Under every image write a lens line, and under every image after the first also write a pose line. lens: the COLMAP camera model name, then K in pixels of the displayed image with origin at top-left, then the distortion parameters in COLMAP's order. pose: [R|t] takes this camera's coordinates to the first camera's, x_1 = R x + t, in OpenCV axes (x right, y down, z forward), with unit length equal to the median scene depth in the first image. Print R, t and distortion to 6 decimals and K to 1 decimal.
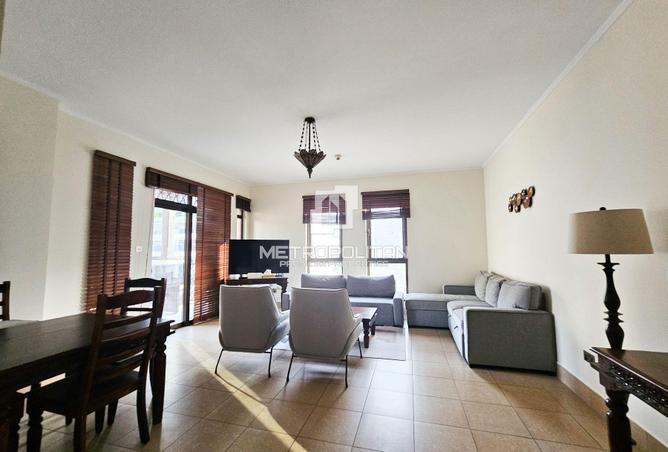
lens RADIAL K [[276.4, 0, 333.6], [0, 276.4, 227.4], [0, 0, 1]] dist [0.000333, 0.001465]
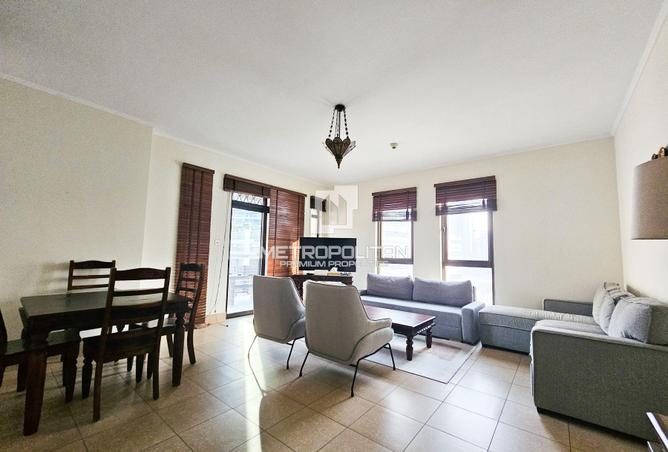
lens RADIAL K [[276.4, 0, 333.4], [0, 276.4, 228.7], [0, 0, 1]] dist [0.000333, 0.001465]
pose [[0.913706, -0.009154, -0.406274, 0.219268], [0.003788, 0.999895, -0.014011, 0.032977], [0.406359, 0.011263, 0.913644, 0.098774]]
